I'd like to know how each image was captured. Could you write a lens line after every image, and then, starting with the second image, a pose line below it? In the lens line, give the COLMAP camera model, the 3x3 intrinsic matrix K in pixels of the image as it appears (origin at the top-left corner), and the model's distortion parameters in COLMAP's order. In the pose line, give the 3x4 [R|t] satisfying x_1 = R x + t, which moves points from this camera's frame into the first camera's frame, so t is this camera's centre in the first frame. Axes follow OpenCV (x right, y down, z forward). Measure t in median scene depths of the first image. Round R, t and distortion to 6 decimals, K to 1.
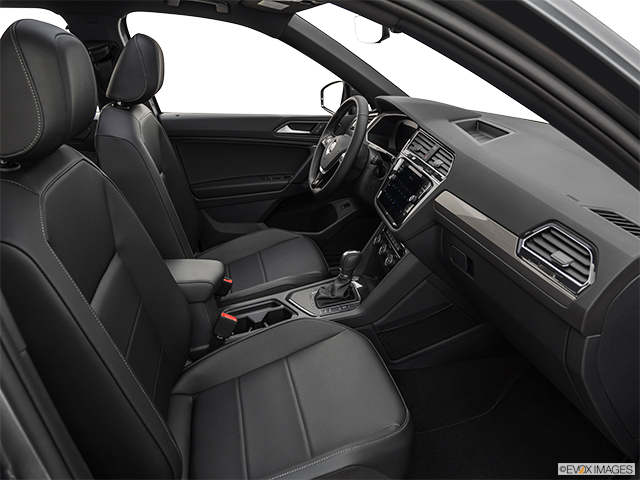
lens RADIAL K [[429.4, 0, 282.1], [0, 429.4, 240.2], [0, 0, 1]] dist [0.001336, 0.000718]
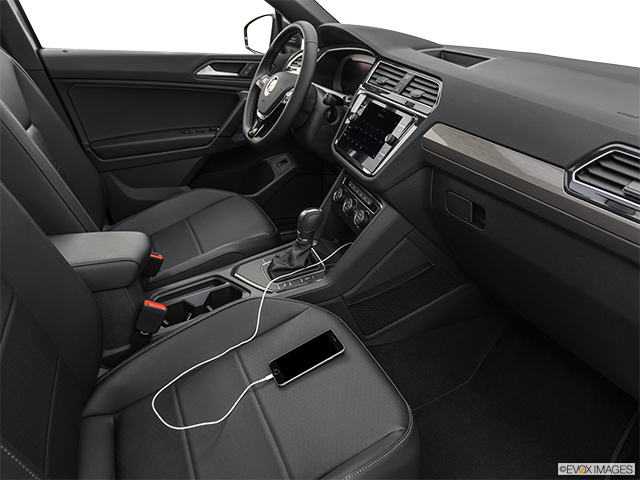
lens RADIAL K [[429.4, 0, 282.1], [0, 429.4, 240.2], [0, 0, 1]] dist [0.001336, 0.000718]
pose [[0.976791, -0.065727, 0.203859, -0.056779], [0.052243, 0.996119, 0.070842, 0.021145], [-0.207724, -0.058547, 0.976434, 0.195058]]
